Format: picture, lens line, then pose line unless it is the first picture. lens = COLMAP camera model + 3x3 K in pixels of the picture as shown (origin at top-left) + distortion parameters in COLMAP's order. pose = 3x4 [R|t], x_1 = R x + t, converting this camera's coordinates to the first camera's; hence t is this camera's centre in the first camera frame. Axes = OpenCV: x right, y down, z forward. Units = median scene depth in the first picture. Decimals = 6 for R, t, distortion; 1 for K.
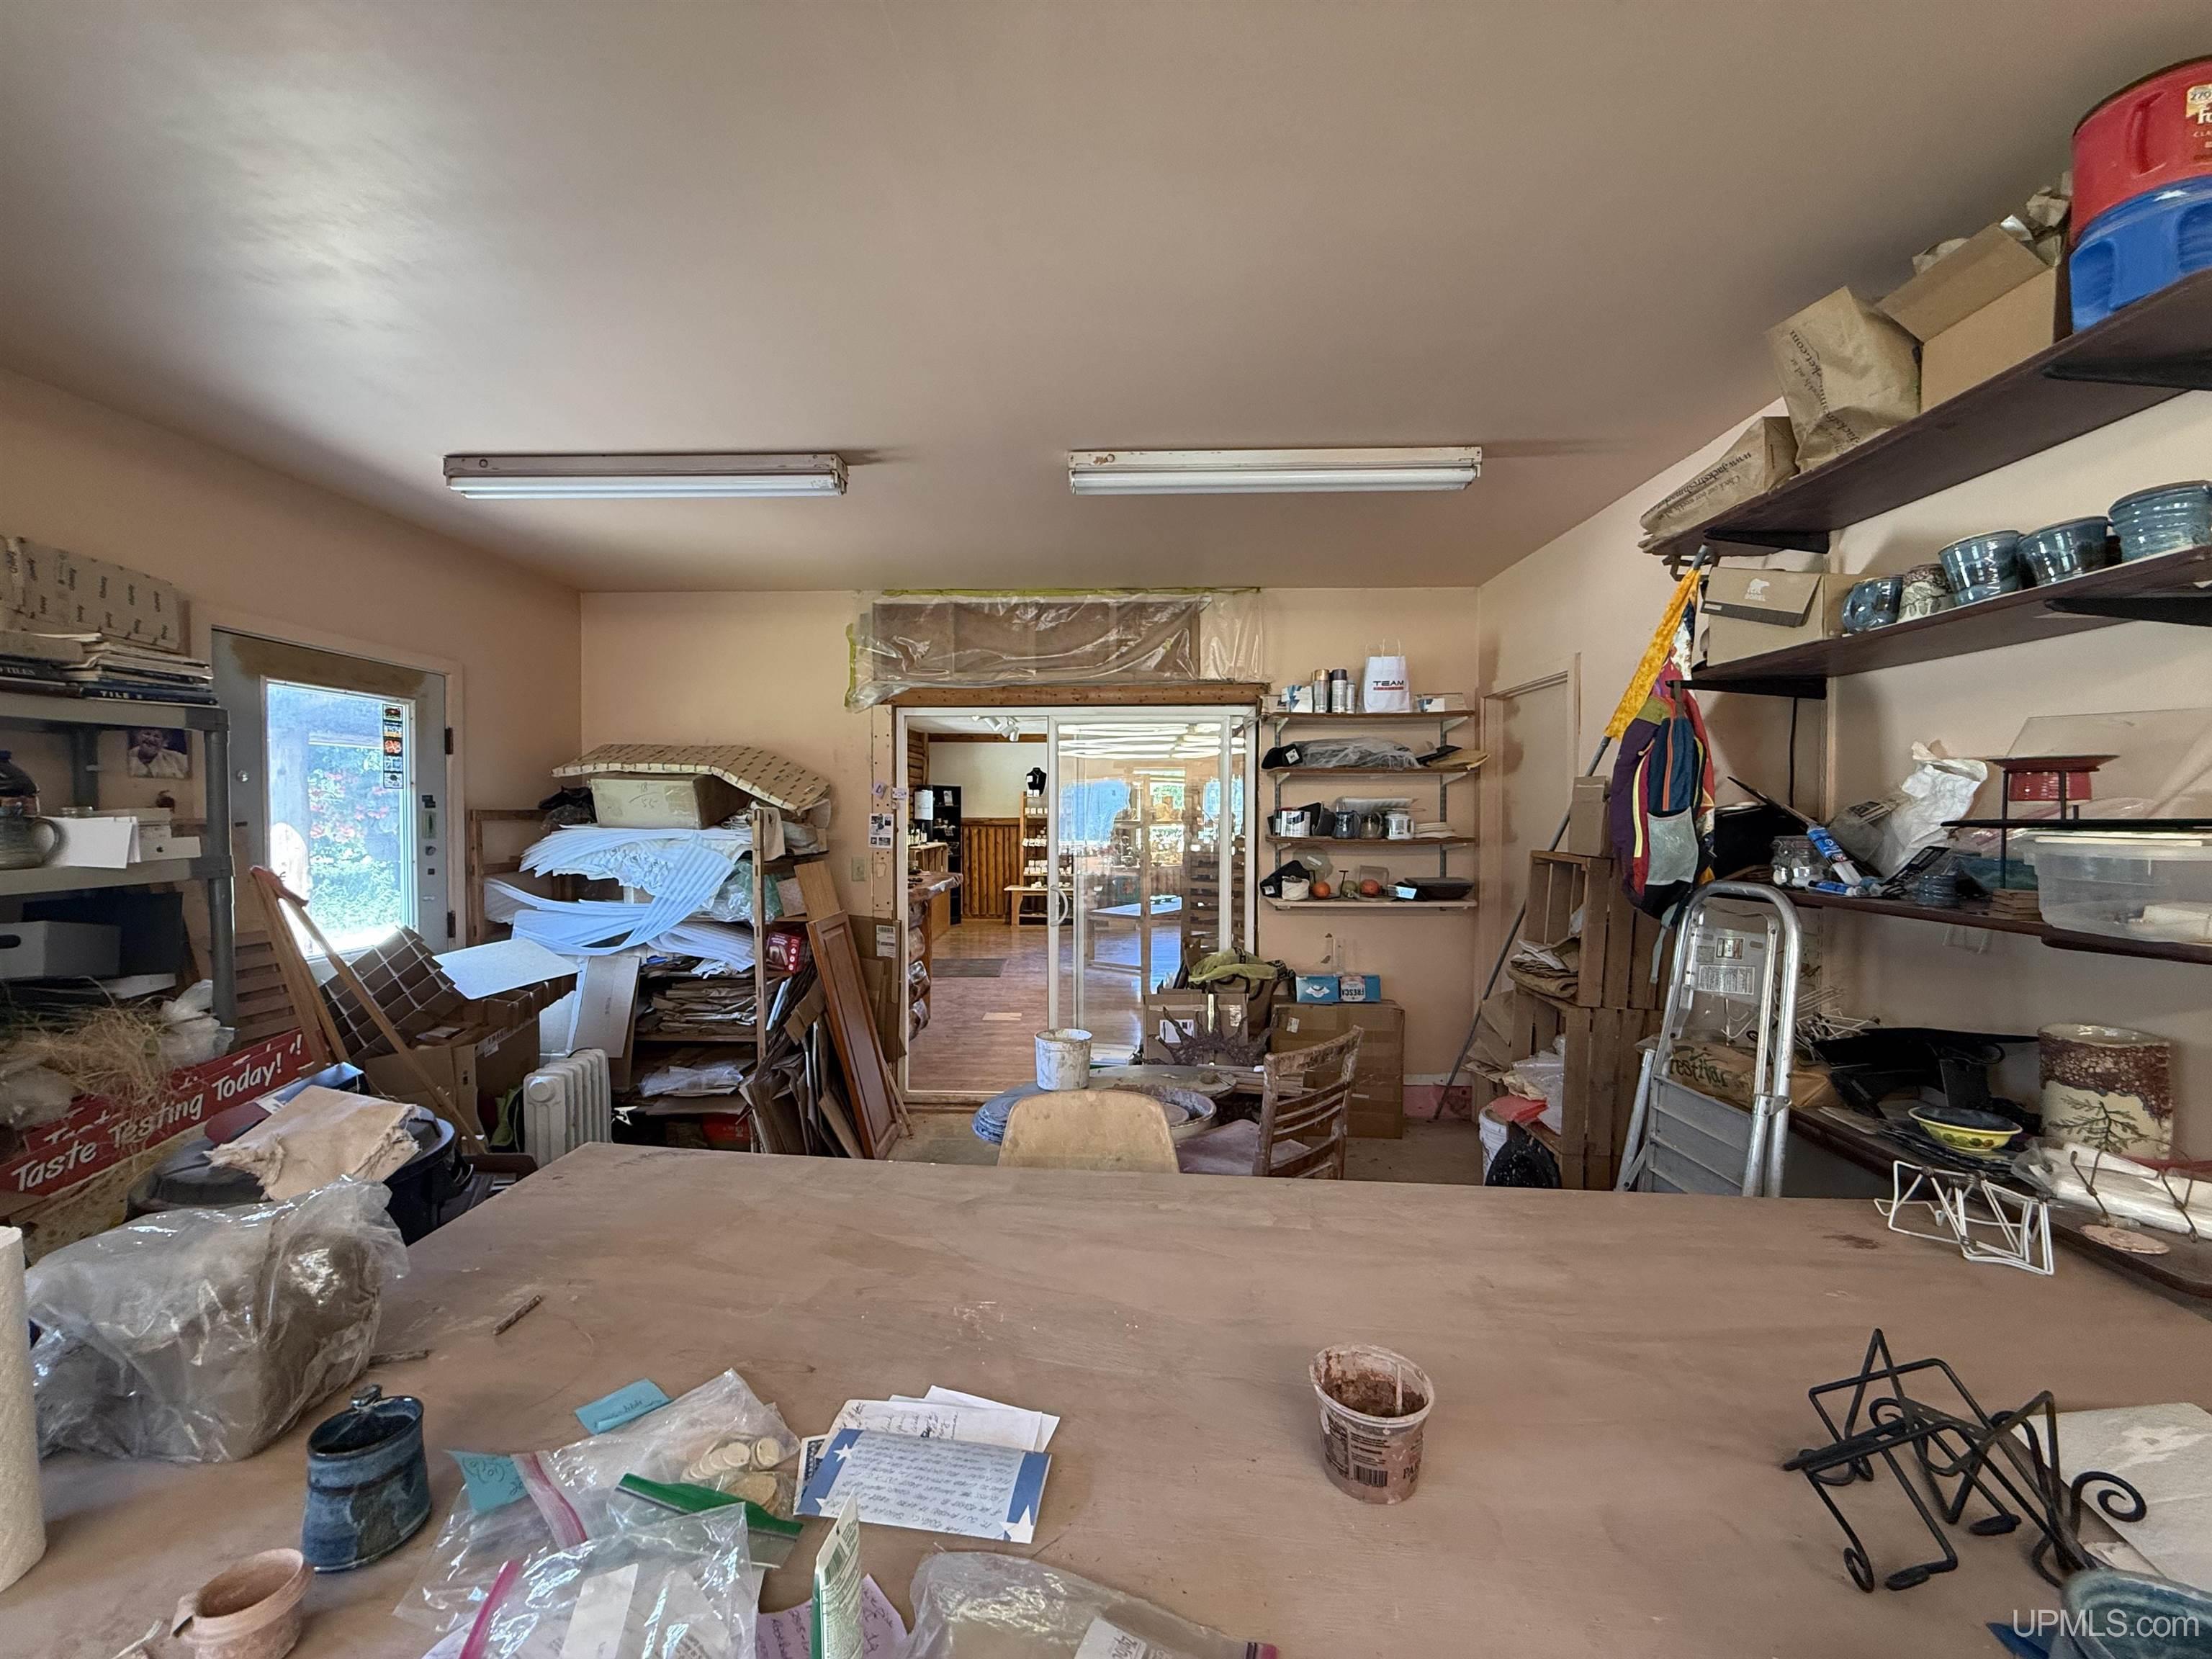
lens RADIAL K [[888.7, 0, 1102.1], [0, 888.7, 827.2], [0, 0, 1]] dist [0.000067, 0.000000]
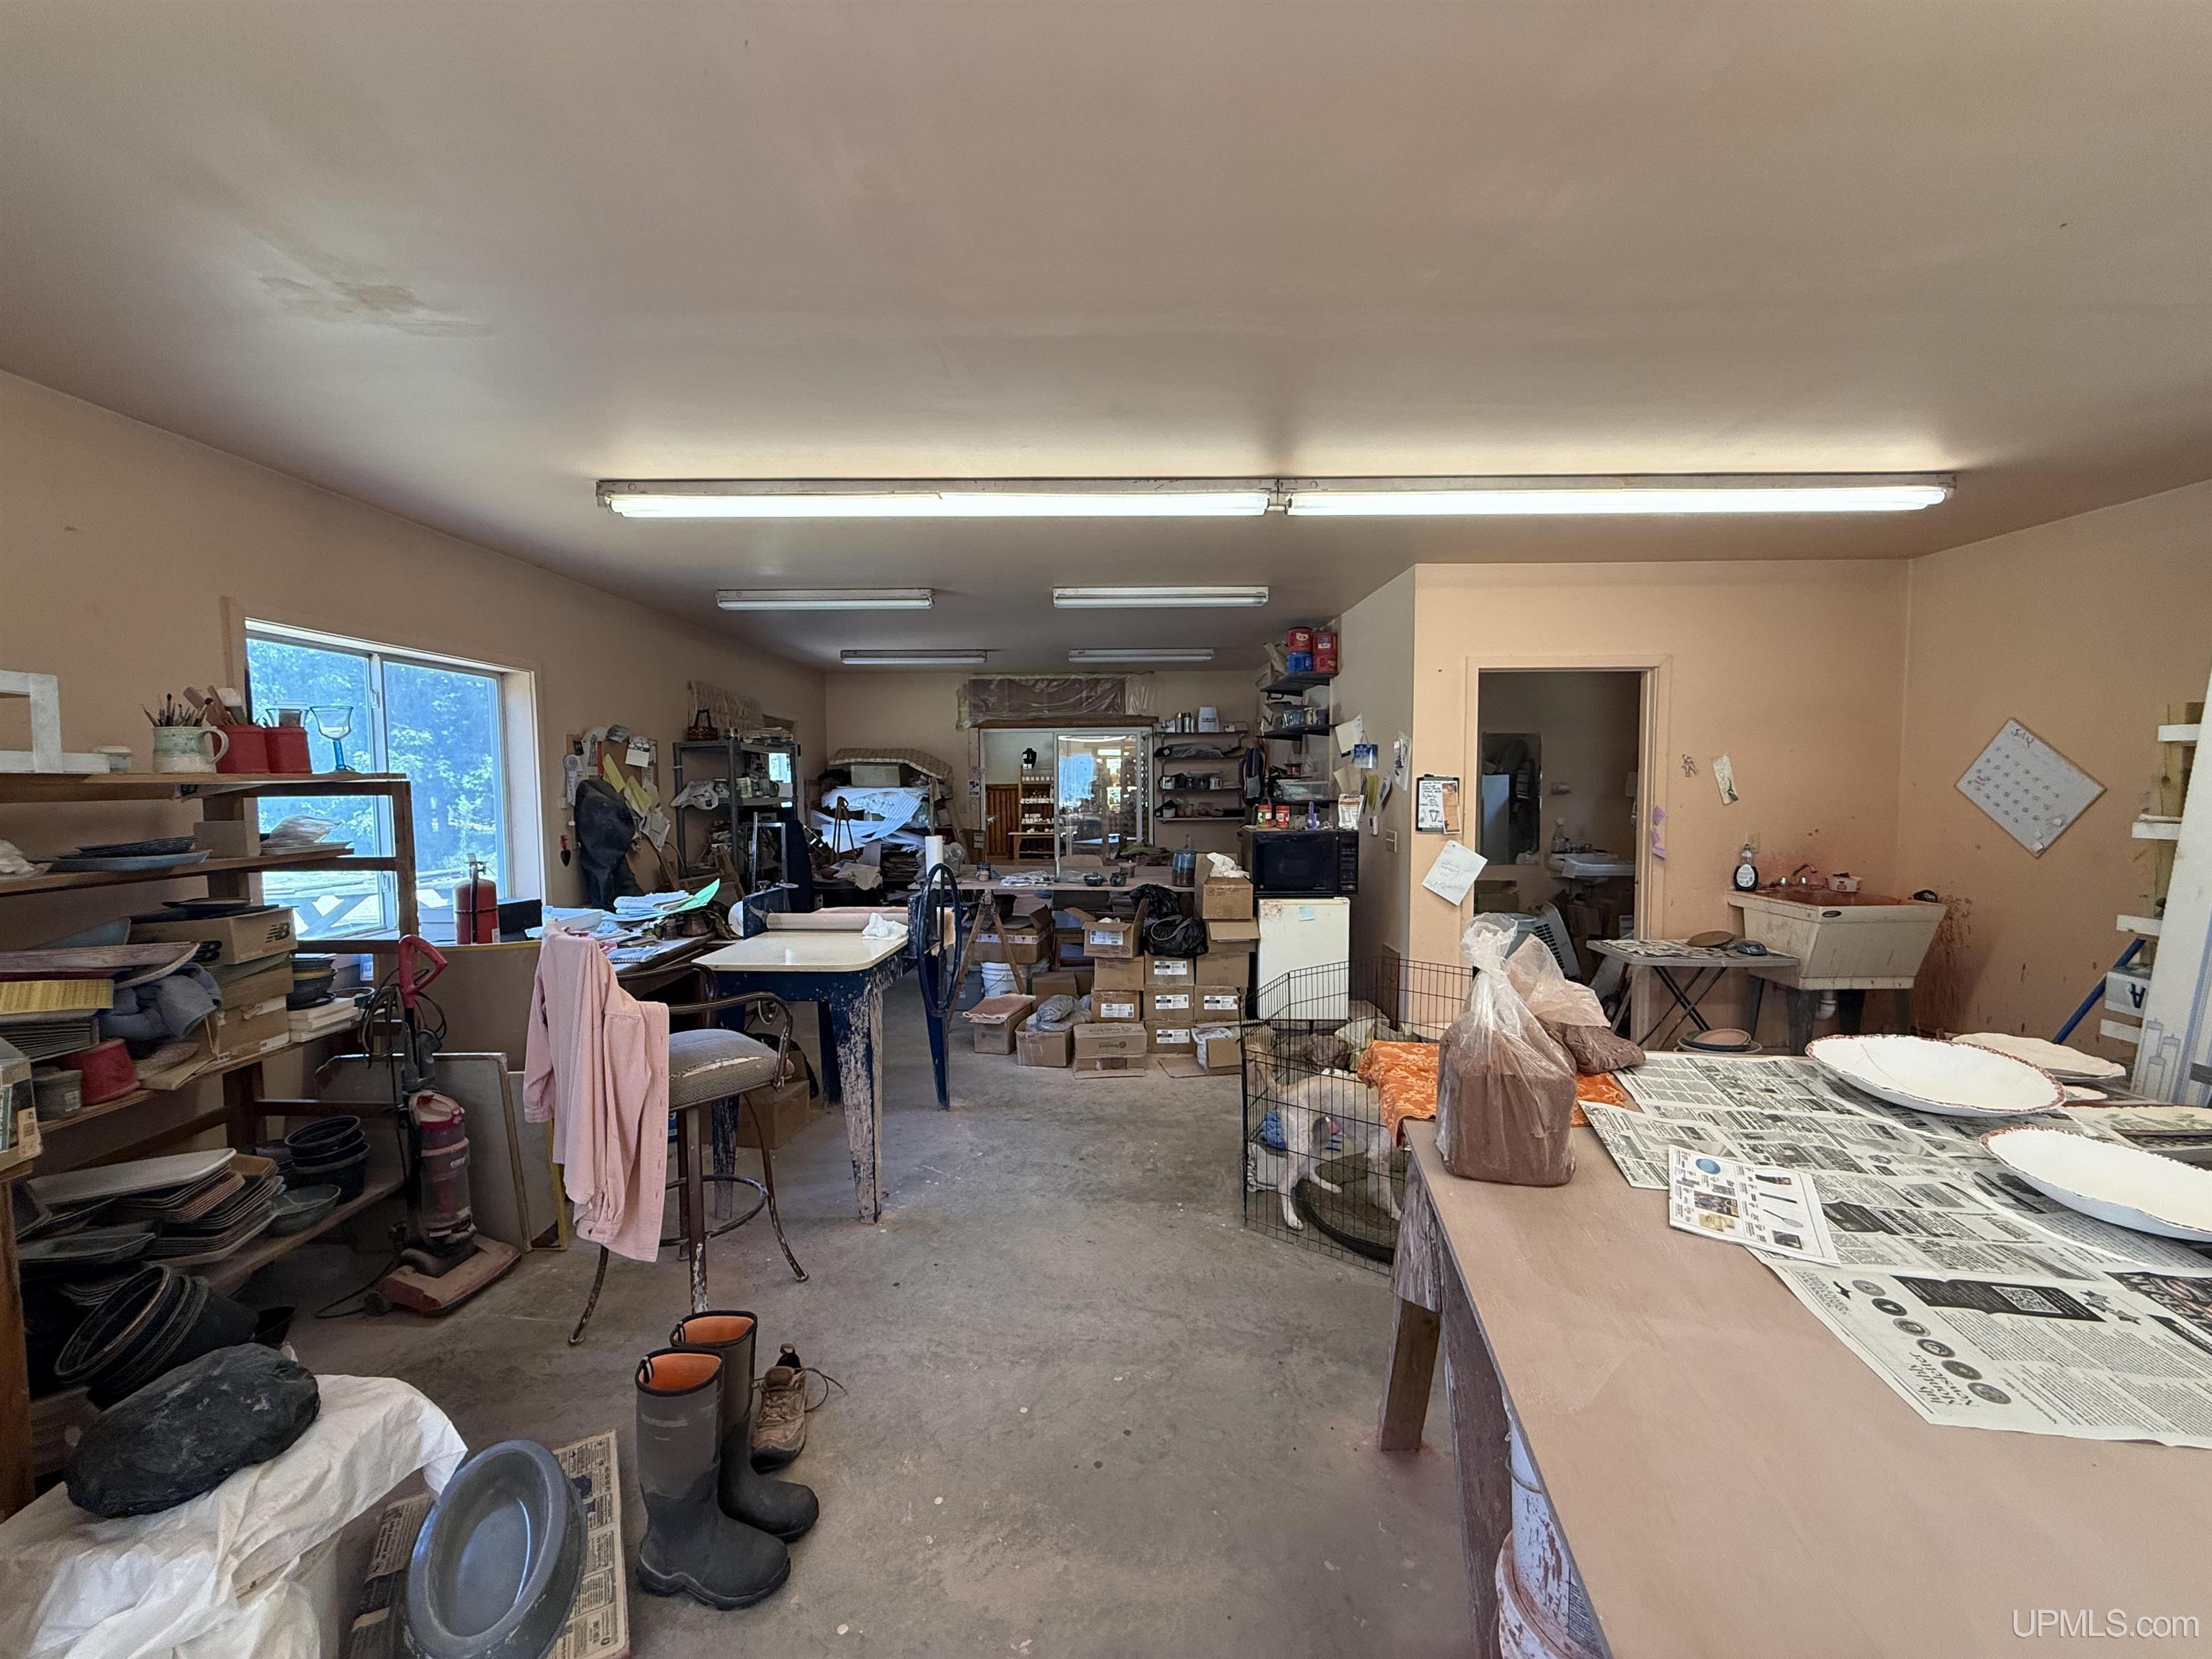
lens RADIAL K [[888.7, 0, 1097.7], [0, 888.7, 836.4], [0, 0, 1]] dist [0.000067, 0.000000]
pose [[0.999501, -0.012151, 0.029150, -0.021168], [0.010771, 0.998836, 0.047023, 0.021636], [-0.029688, -0.046686, 0.998468, -1.126775]]
